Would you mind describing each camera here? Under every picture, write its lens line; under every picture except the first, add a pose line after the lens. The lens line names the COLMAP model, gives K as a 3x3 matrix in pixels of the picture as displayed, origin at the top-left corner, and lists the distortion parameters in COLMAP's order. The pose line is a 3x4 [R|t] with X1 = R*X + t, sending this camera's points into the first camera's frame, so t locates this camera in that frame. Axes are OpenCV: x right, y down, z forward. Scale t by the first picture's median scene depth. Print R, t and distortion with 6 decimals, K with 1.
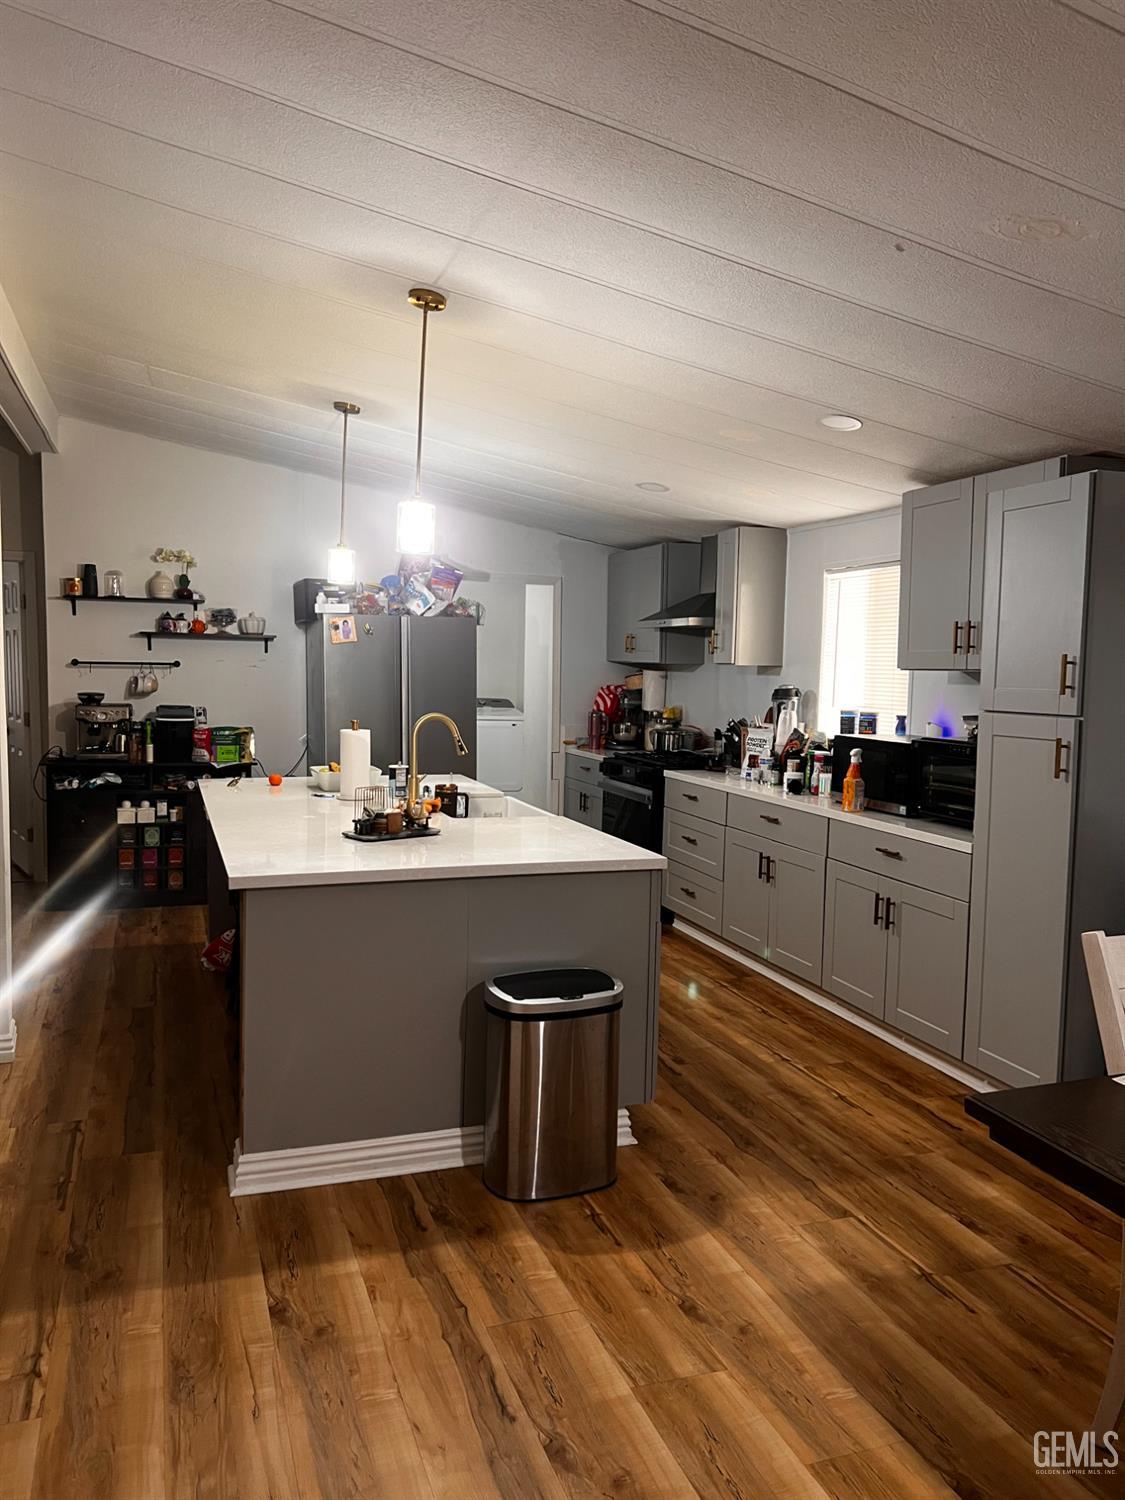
lens RADIAL K [[1119.7, 0, 554.8], [0, 1119.7, 759.5], [0, 0, 1]] dist [0.052249, -0.064439]
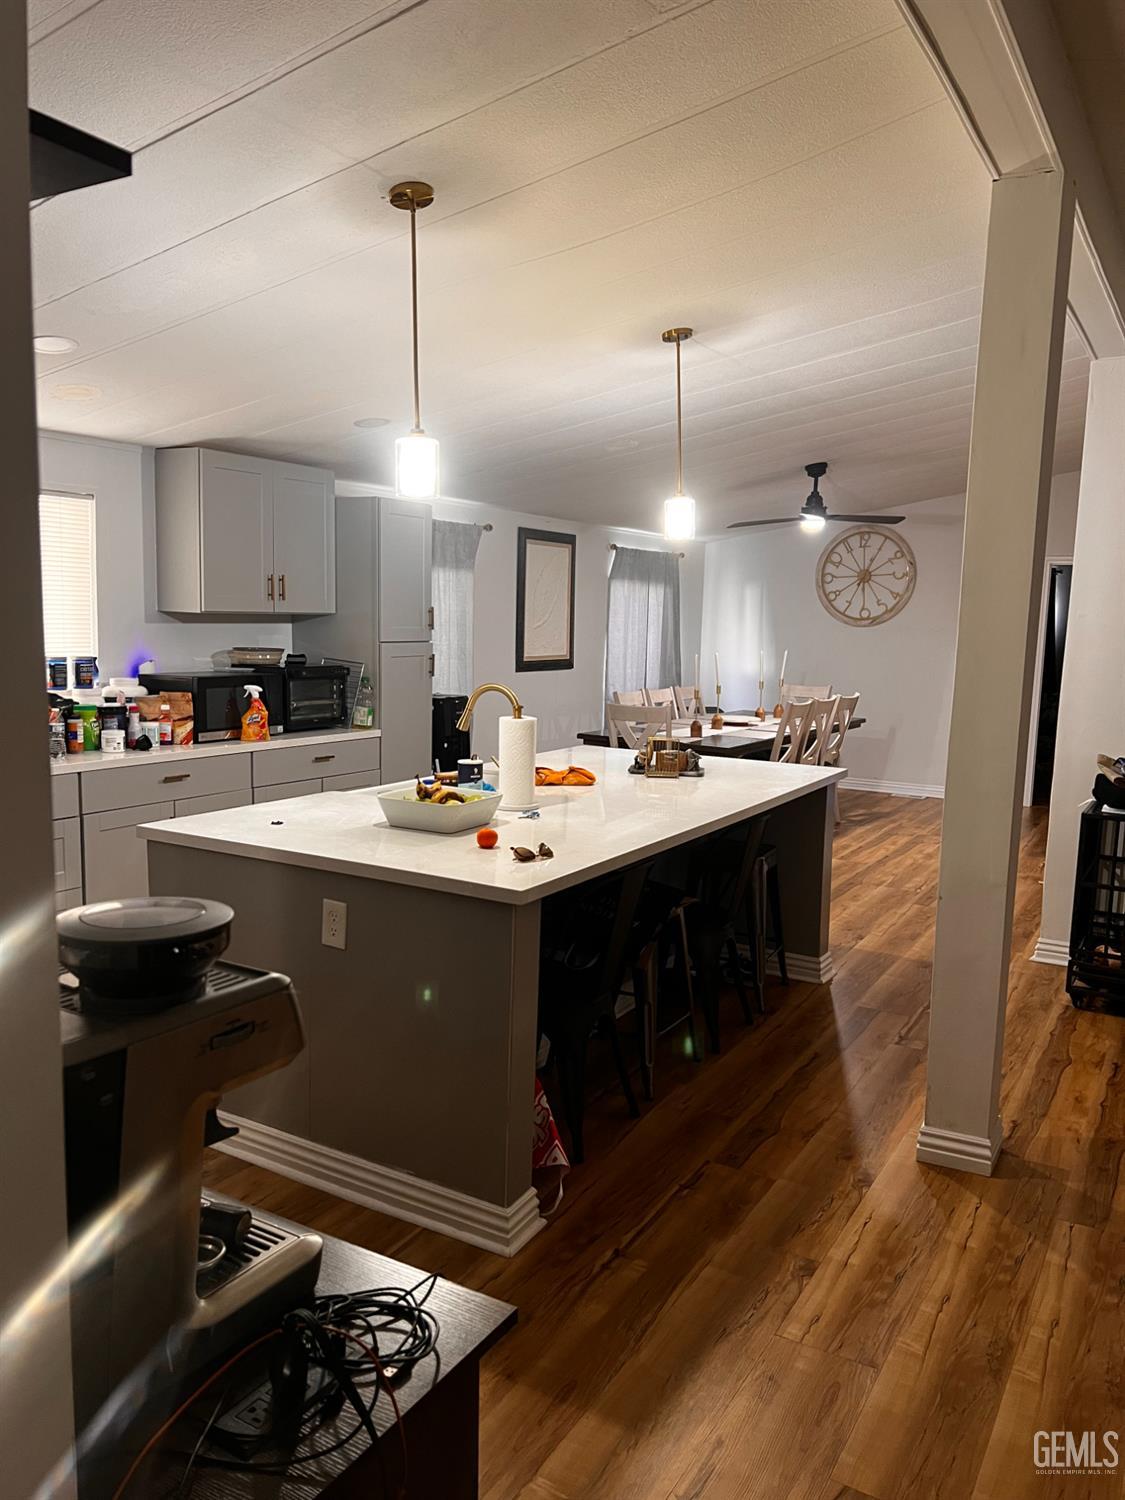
lens RADIAL K [[1107.2, 0, 562.5], [0, 1107.2, 750.0], [0, 0, 1]] dist [0.041587, -0.062057]
pose [[-0.639733, -0.125157, 0.758339, -0.719010], [0.033507, 0.981173, 0.190200, -0.135504], [-0.767866, 0.147087, -0.623495, 1.352130]]
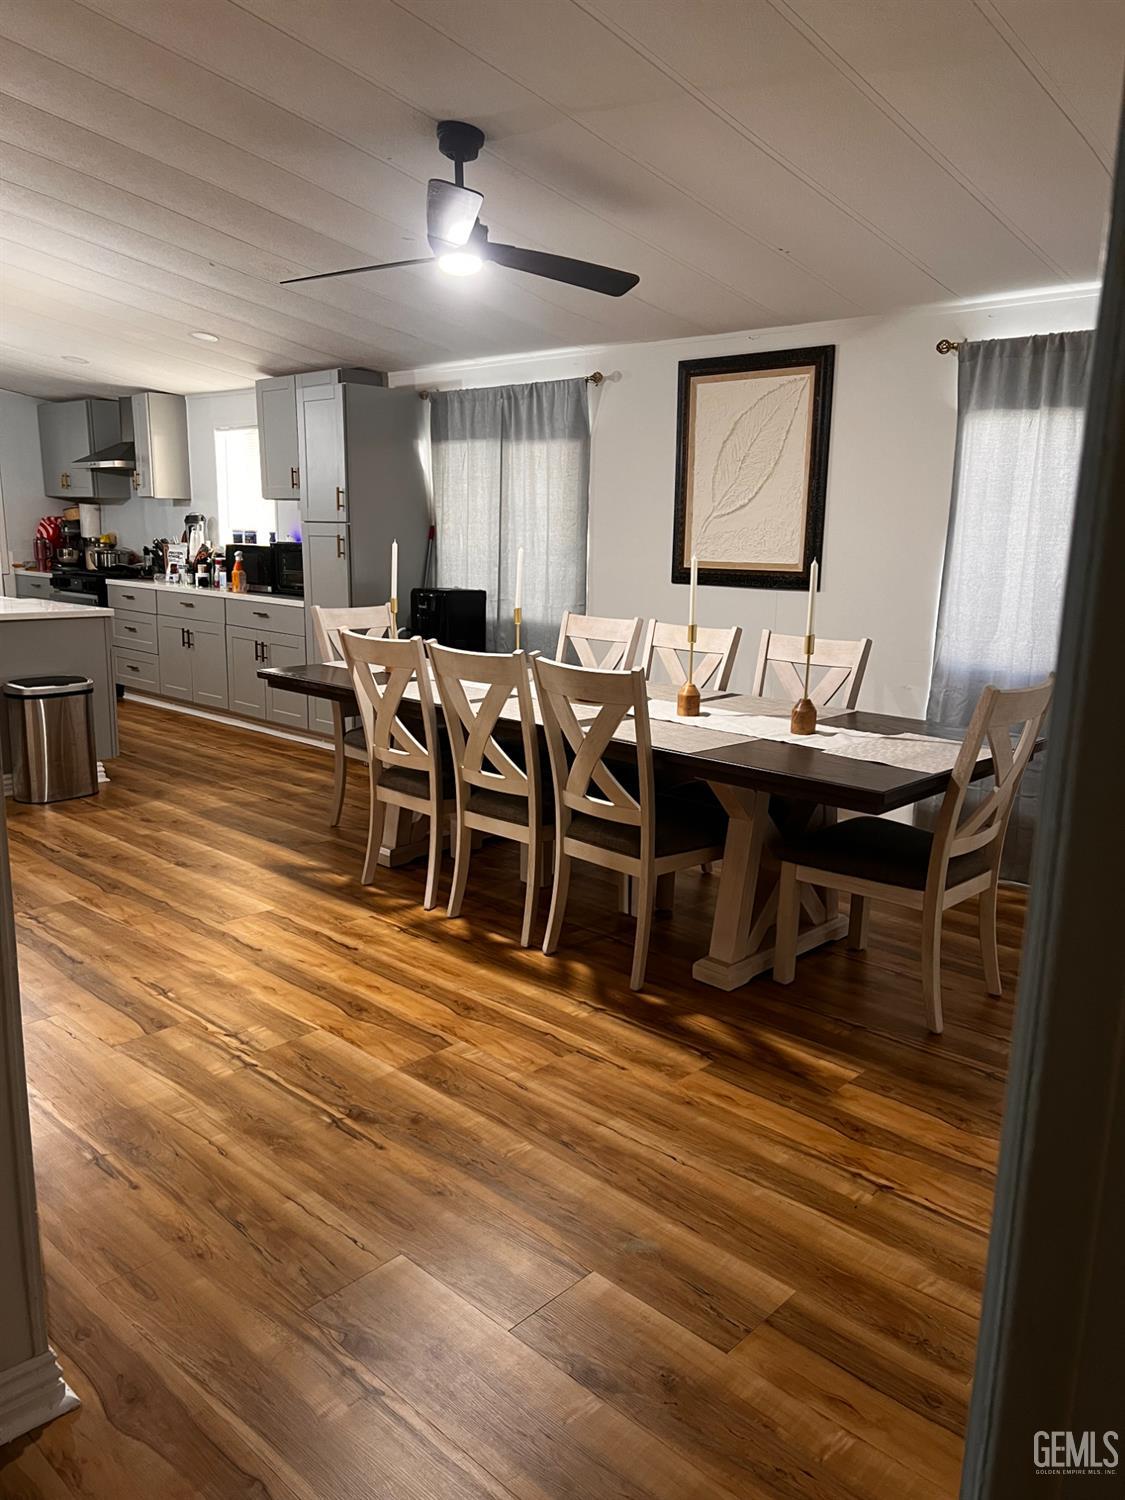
lens RADIAL K [[1119.7, 0, 554.8], [0, 1119.7, 759.5], [0, 0, 1]] dist [0.052249, -0.064439]
pose [[0.888111, -0.097200, 0.449234, -0.062444], [0.038434, 0.989665, 0.138150, 0.070507], [-0.458019, -0.105427, 0.882669, -0.545738]]
